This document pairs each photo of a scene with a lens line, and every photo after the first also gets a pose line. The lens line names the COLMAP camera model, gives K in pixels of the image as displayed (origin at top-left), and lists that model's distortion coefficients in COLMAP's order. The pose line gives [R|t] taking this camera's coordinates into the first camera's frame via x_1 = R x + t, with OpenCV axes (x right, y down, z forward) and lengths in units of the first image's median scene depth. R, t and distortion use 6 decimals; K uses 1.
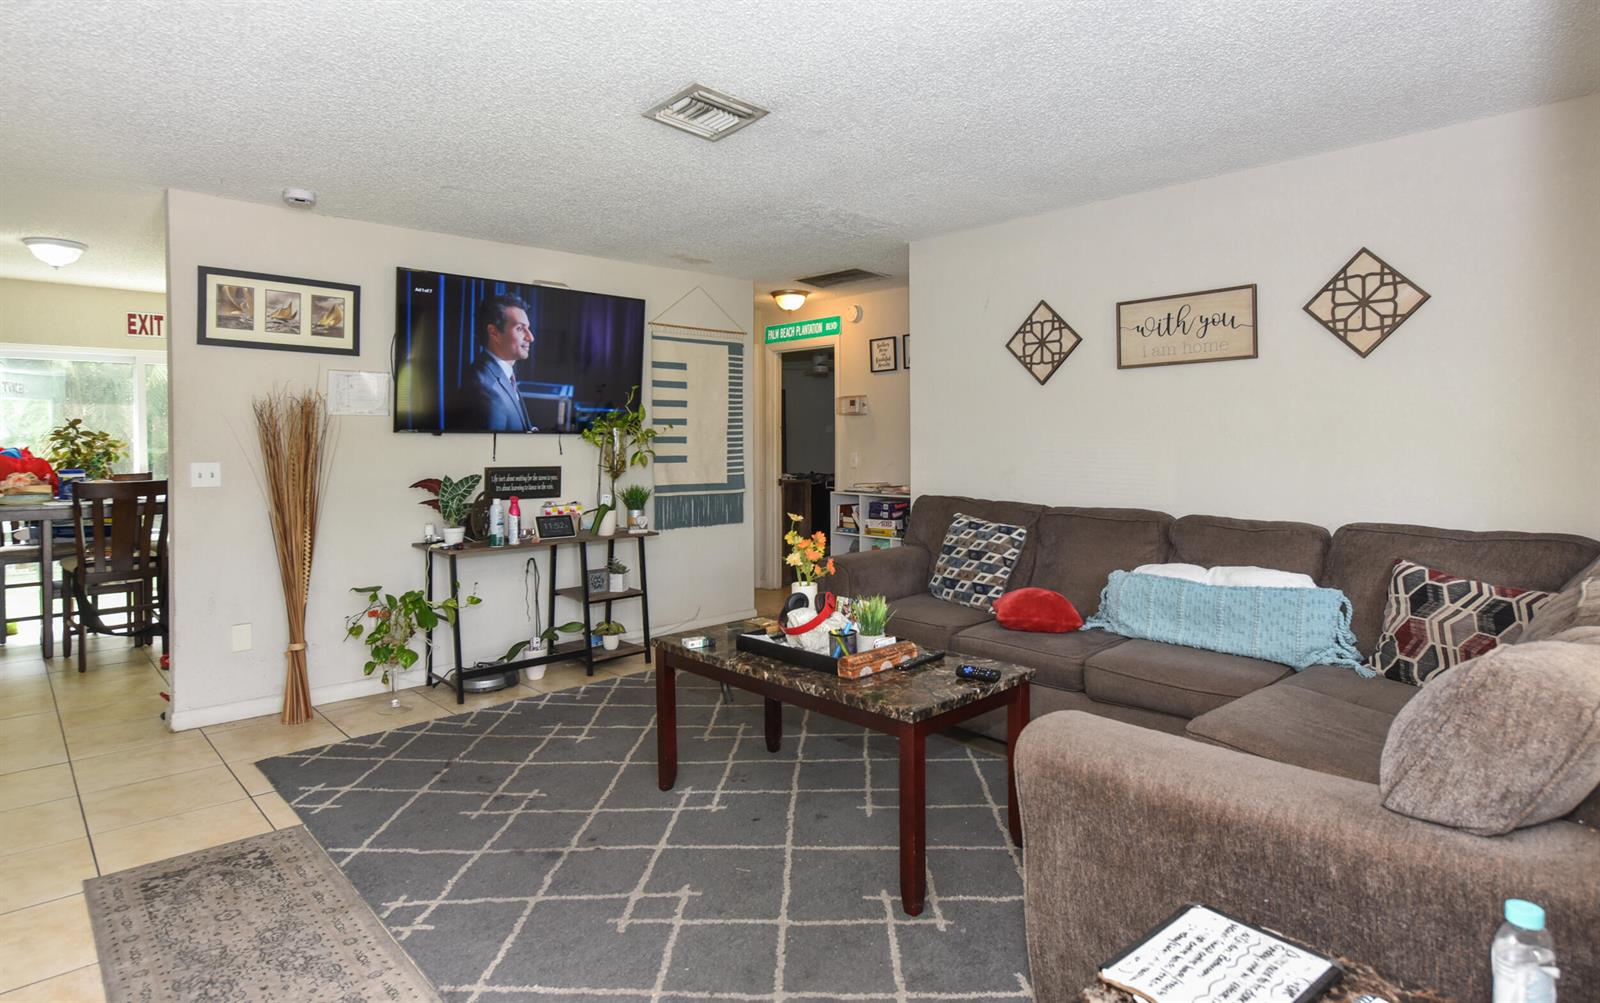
lens RADIAL K [[784.7, 0, 800.0], [0, 784.7, 501.5], [0, 0, 1]] dist [0.018273, -0.000146]
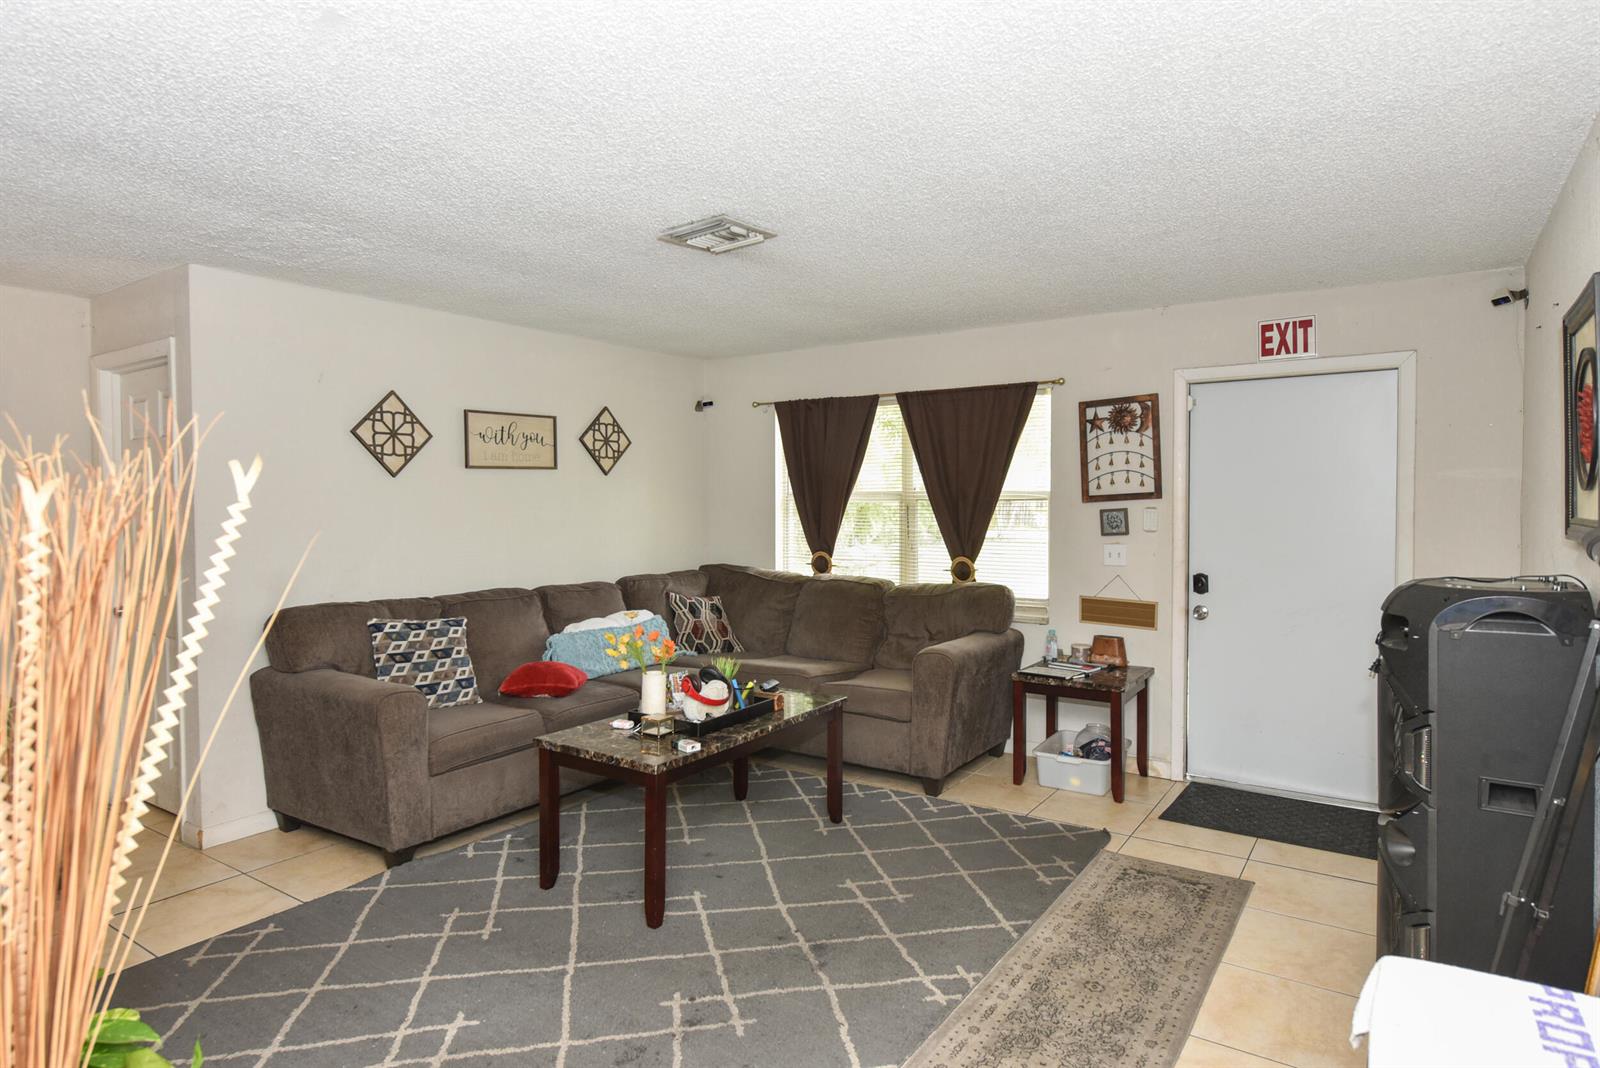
lens RADIAL K [[884.4, 0, 800.0], [0, 884.4, 534.0], [0, 0, 1]] dist [-0.166230, 0.000140]
pose [[-0.183250, 0.016201, 0.982933, -0.829380], [0.136121, 0.990651, 0.009049, -0.021786], [-0.973597, 0.135456, -0.183742, 0.739513]]
